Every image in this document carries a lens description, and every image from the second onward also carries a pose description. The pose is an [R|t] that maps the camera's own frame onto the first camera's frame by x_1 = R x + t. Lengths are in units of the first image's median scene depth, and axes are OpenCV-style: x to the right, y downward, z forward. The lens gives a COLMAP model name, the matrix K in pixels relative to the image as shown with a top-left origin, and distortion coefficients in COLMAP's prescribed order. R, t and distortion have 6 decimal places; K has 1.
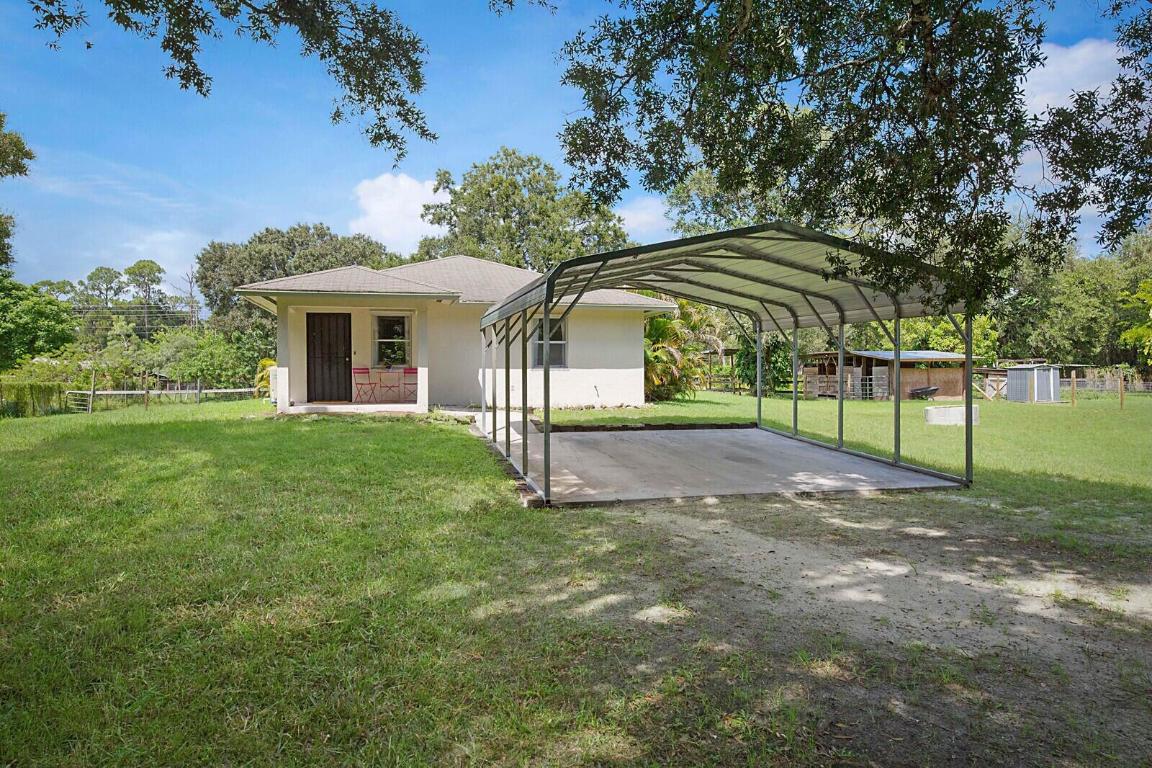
lens RADIAL K [[802.1, 0, 575.5], [0, 802.1, 383.5], [0, 0, 1]] dist [0.001813, 0.000195]
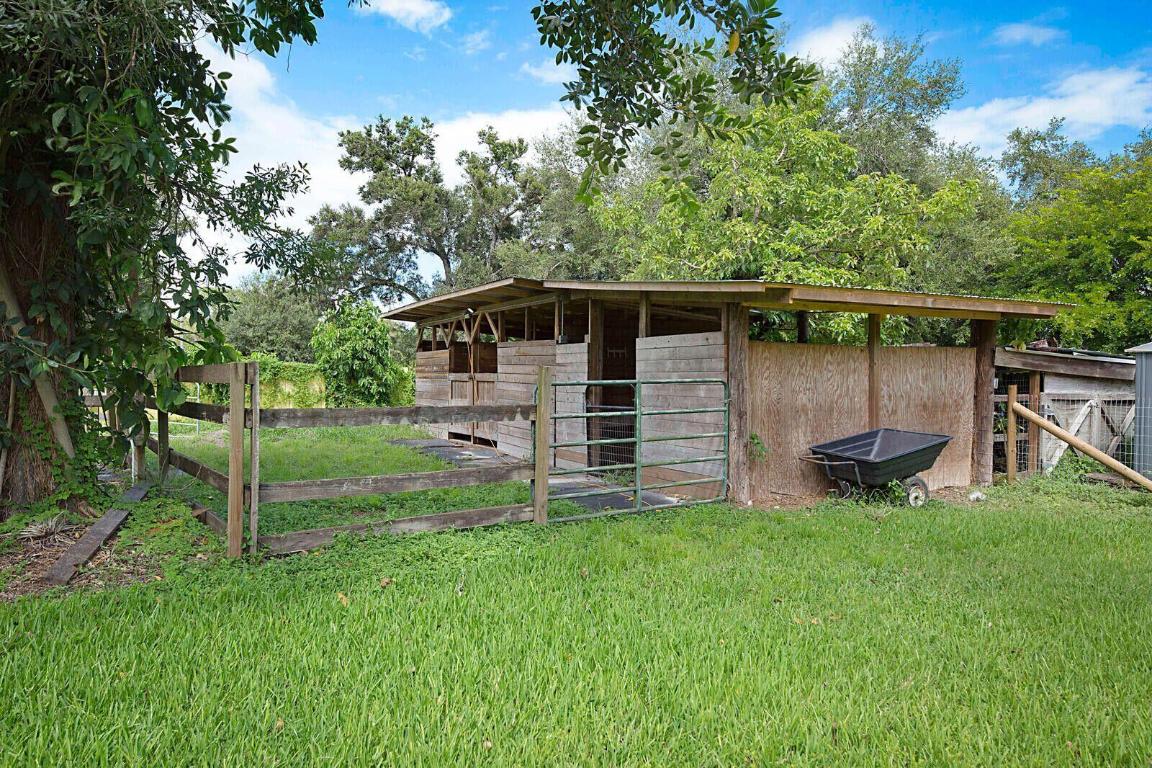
lens RADIAL K [[802.1, 0, 575.6], [0, 802.1, 382.3], [0, 0, 1]] dist [0.001813, 0.000195]
pose [[0.935716, -0.008935, 0.352642, 0.276349], [0.008625, 0.999960, 0.002449, -0.009468], [-0.352650, 0.000750, 0.935755, 0.797392]]
